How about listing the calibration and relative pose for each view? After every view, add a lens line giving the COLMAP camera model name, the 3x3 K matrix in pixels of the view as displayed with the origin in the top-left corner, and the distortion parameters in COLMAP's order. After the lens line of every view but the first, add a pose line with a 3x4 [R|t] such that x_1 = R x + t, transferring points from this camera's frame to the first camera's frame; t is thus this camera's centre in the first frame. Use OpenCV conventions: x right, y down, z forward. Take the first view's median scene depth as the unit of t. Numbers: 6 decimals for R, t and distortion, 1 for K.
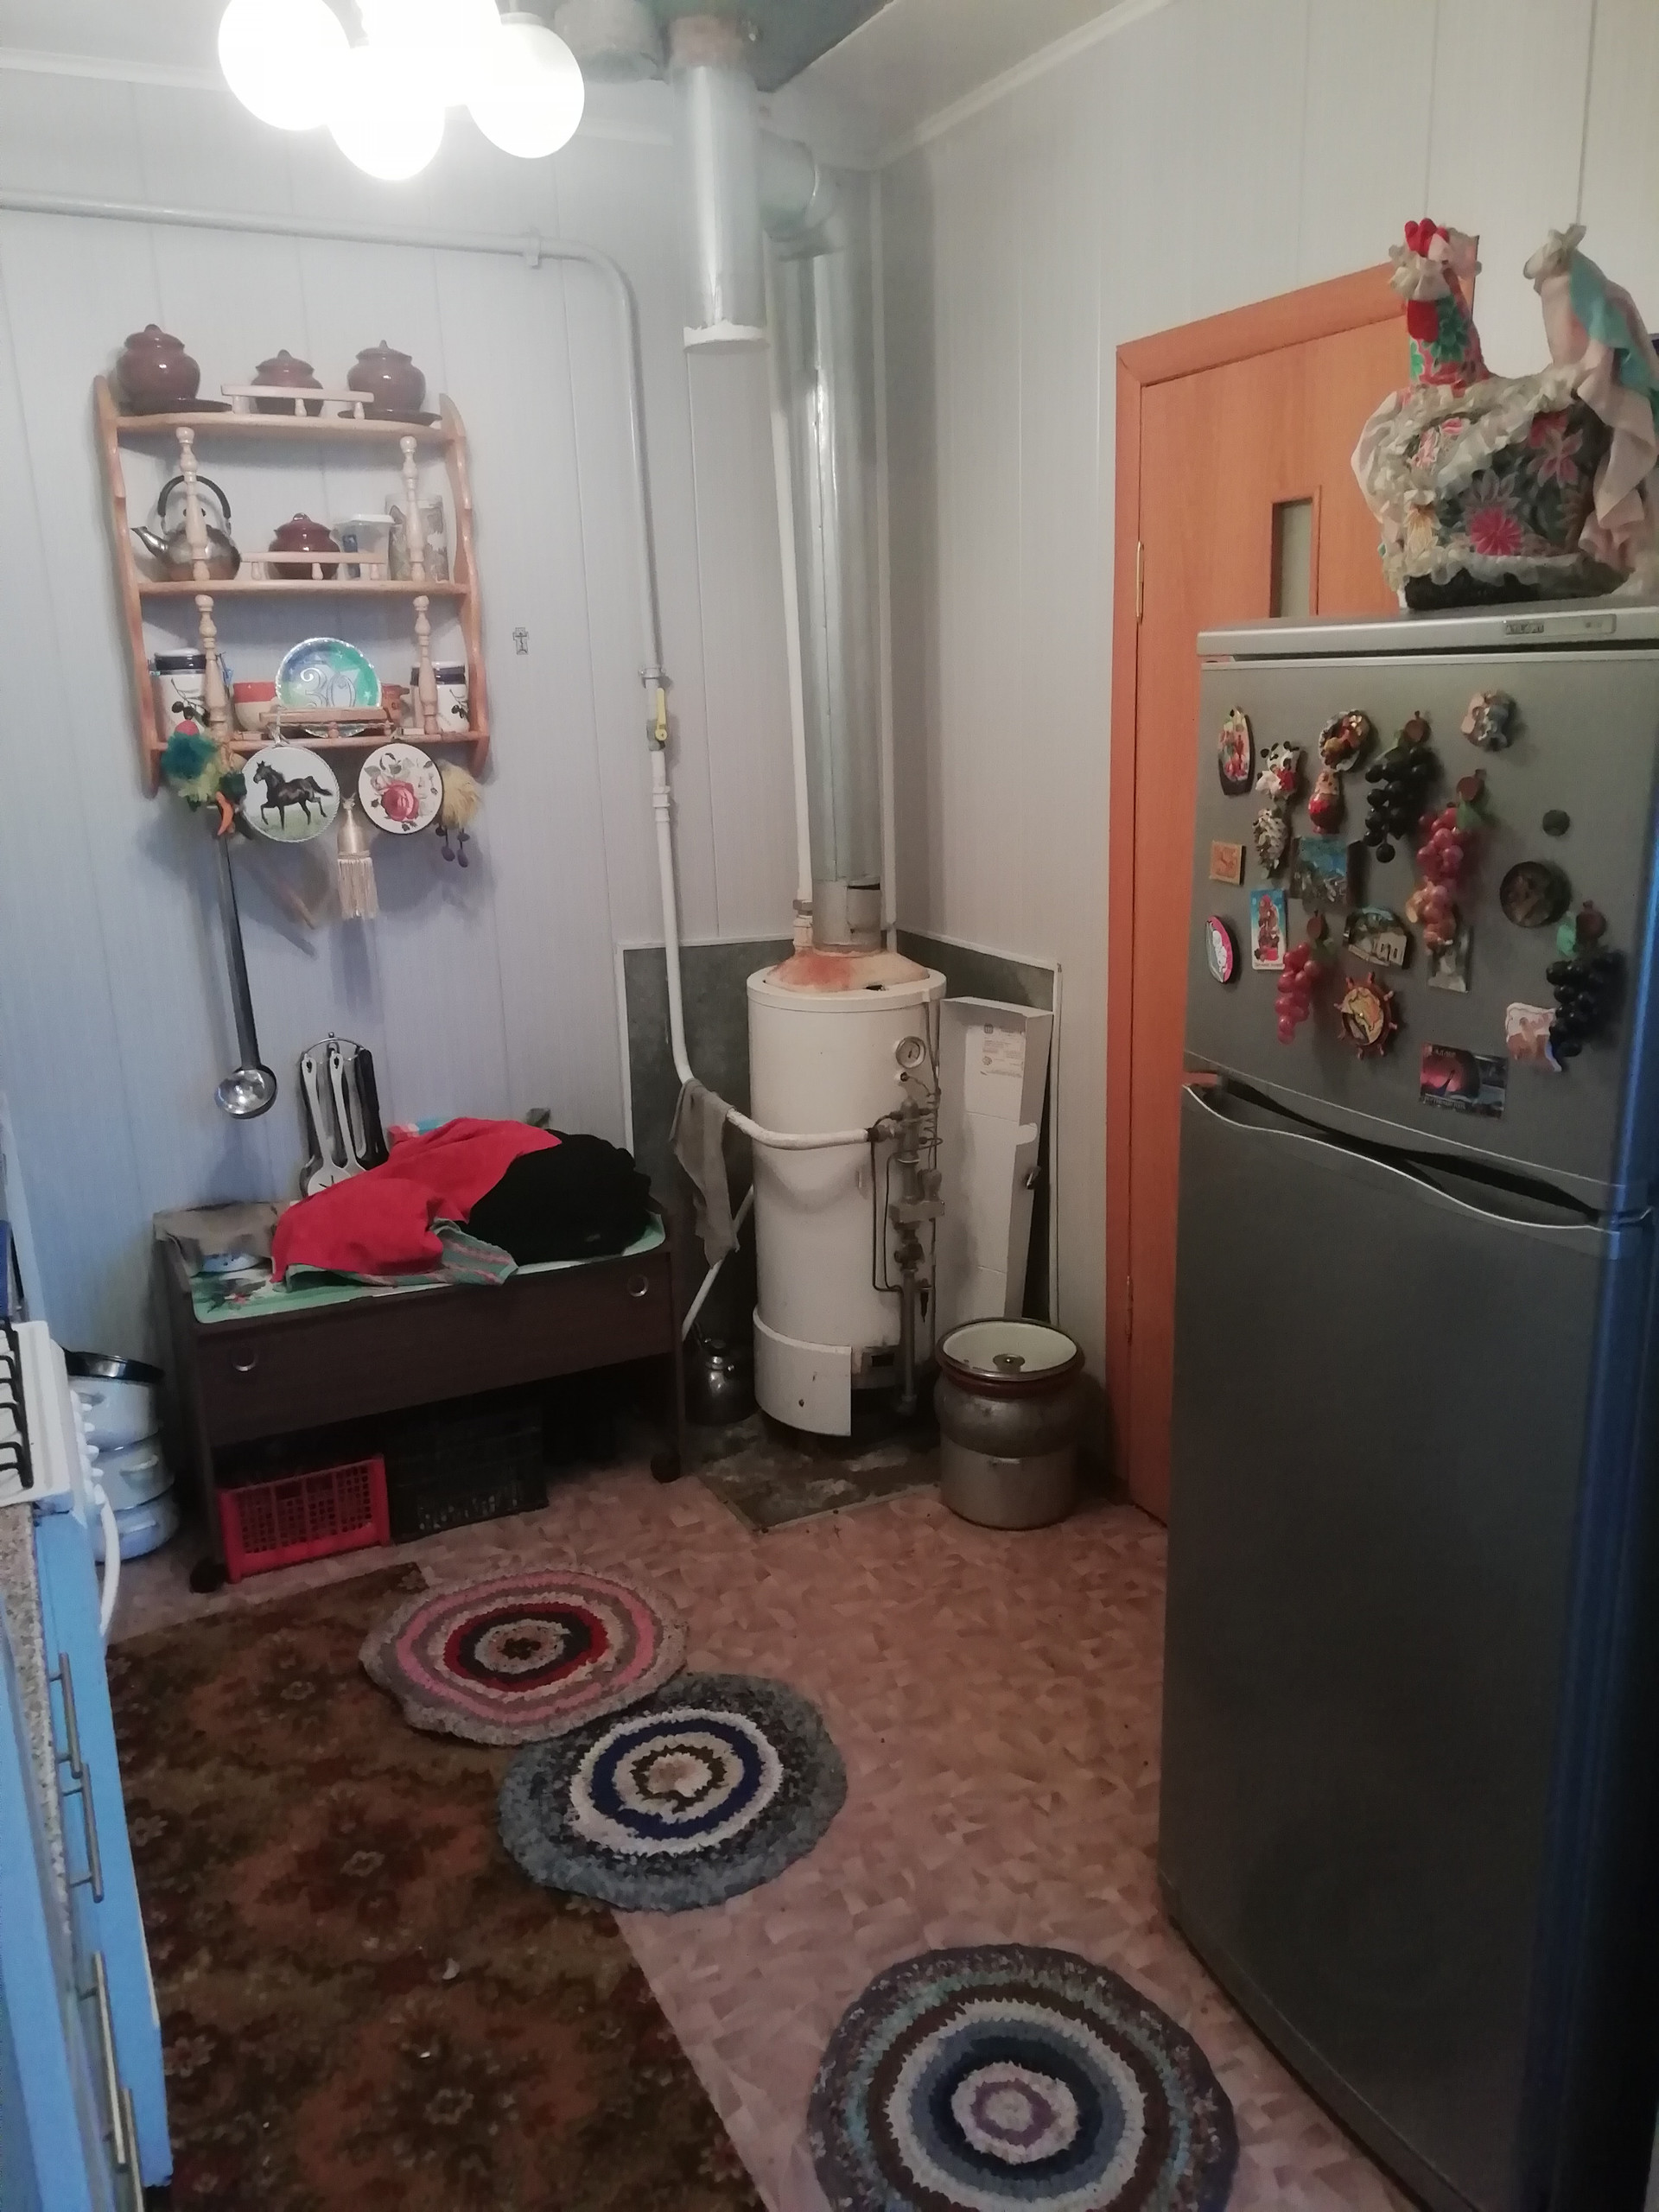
lens RADIAL K [[1673.7, 0, 832.9], [0, 1673.7, 1099.3], [0, 0, 1]] dist [0.045093, -0.016726]
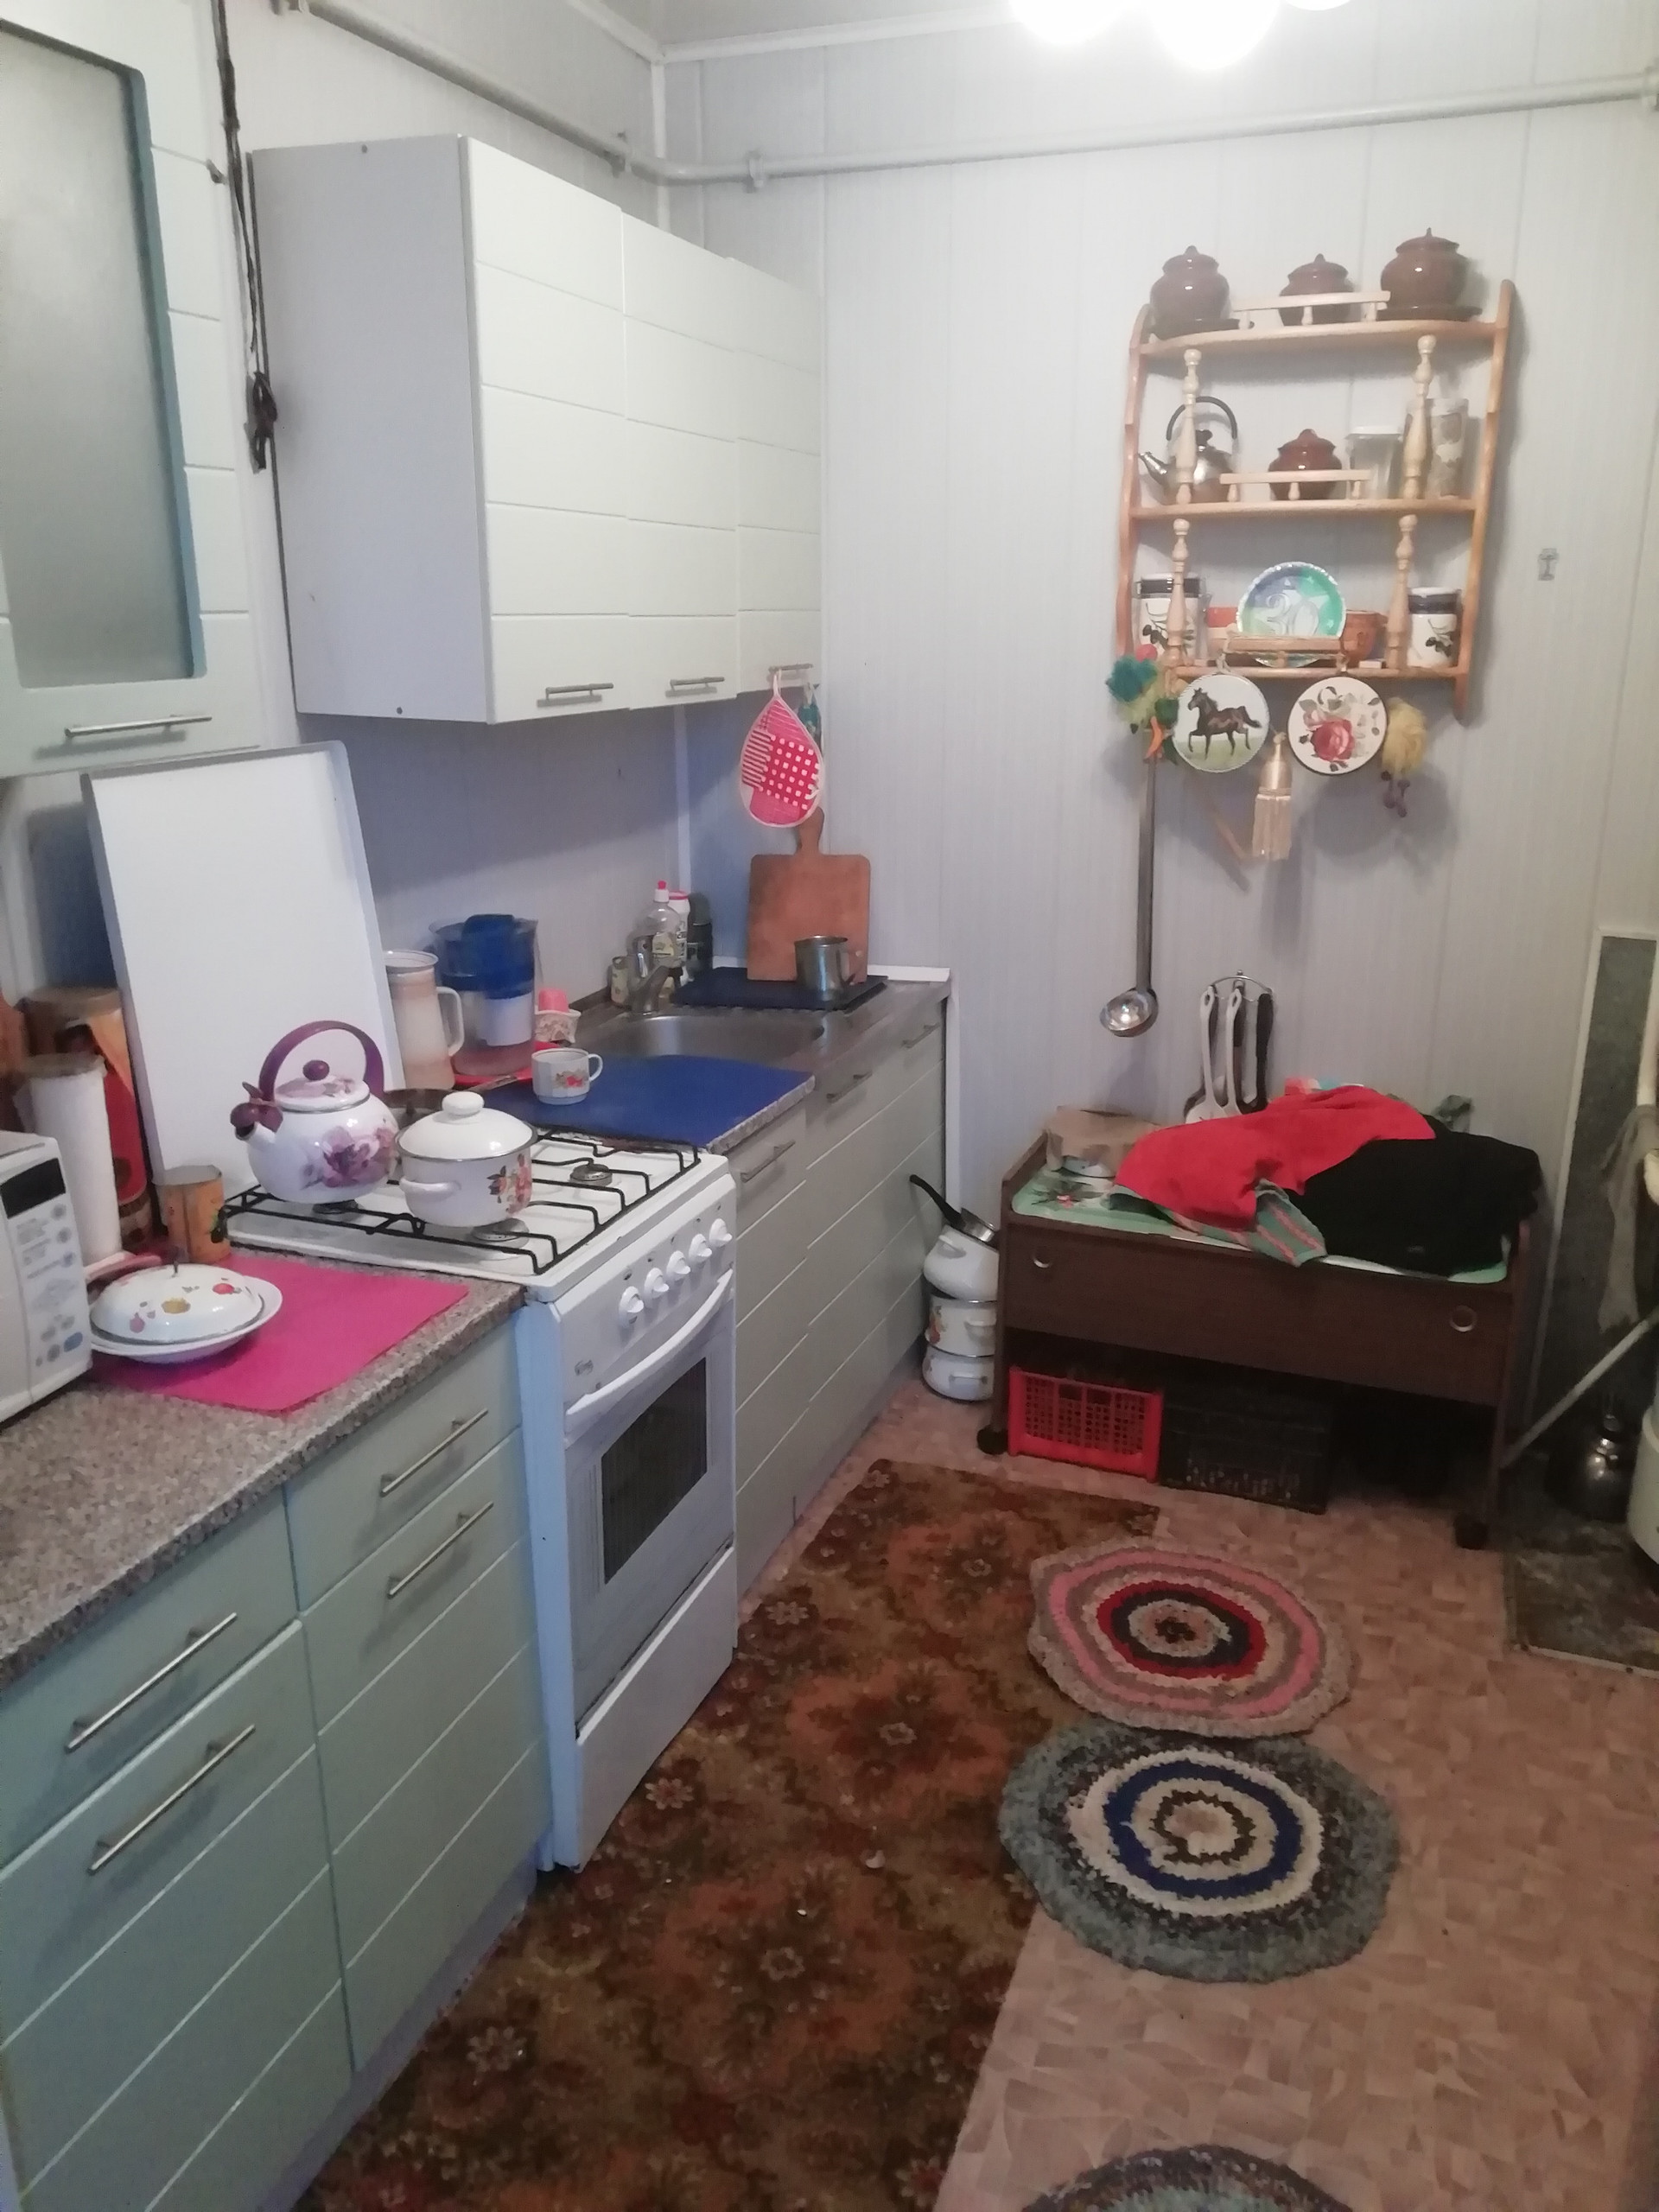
lens RADIAL K [[1673.7, 0, 832.9], [0, 1673.7, 1099.3], [0, 0, 1]] dist [0.045093, -0.016726]
pose [[0.677553, 0.236743, -0.696330, 0.266289], [-0.201987, 0.970269, 0.133338, -0.054261], [0.707194, 0.050306, 0.705227, 0.160742]]
